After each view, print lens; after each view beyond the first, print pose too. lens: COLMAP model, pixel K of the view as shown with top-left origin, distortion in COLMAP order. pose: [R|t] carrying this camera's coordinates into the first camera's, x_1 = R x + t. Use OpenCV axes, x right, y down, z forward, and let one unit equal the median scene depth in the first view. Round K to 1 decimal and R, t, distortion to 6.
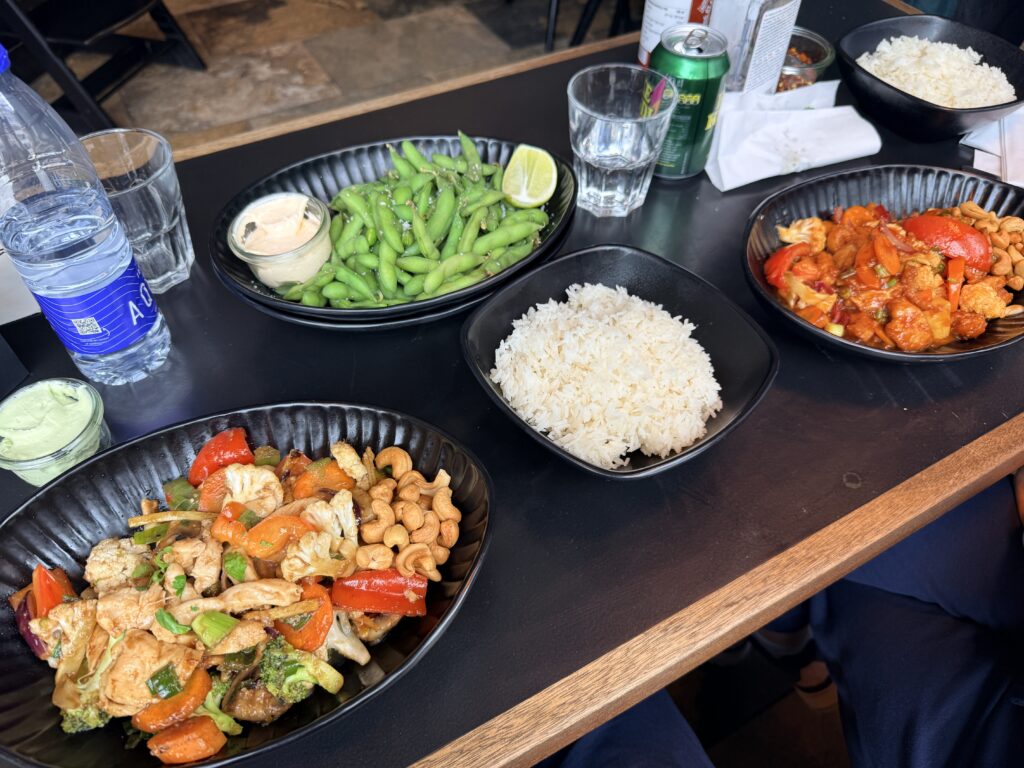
lens RADIAL K [[762.2, 0, 511.8], [0, 762.2, 384.1], [0, 0, 1]] dist [-0.021166, -0.016219]
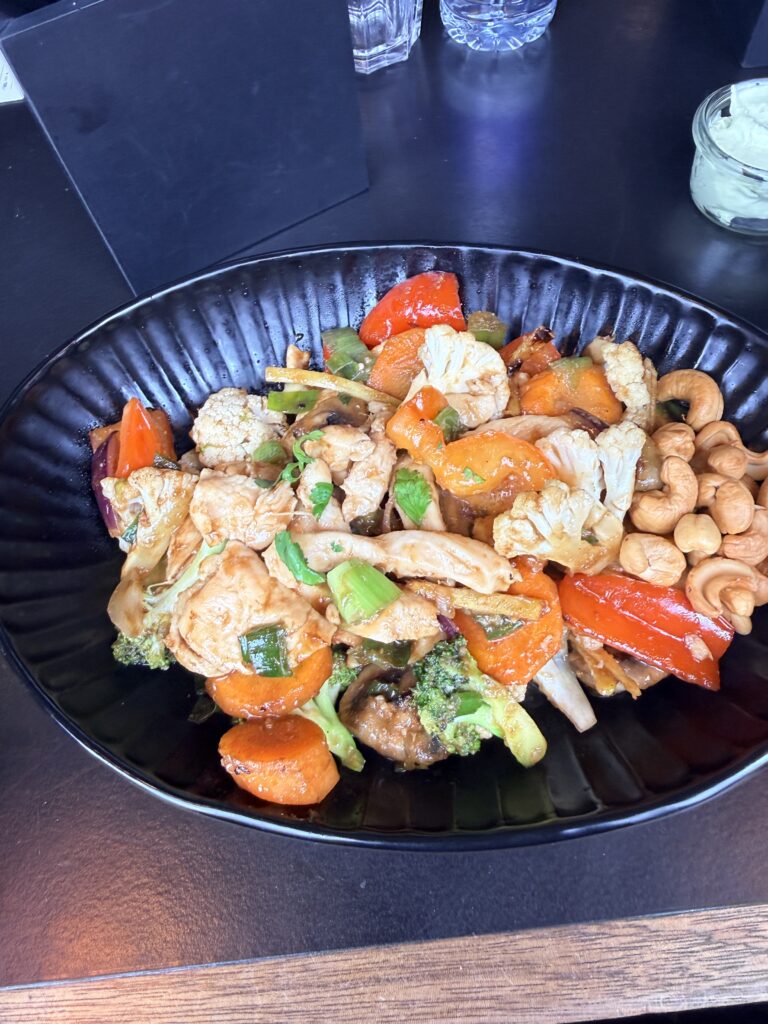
lens RADIAL K [[762.2, 0, 384.2], [0, 762.2, 511.2], [0, 0, 1]] dist [-0.021166, -0.016219]
pose [[0.912885, 0.320608, -0.252688, -0.232995], [-0.243161, 0.924278, 0.294248, 0.083660], [0.327893, -0.207171, 0.921719, 0.450375]]
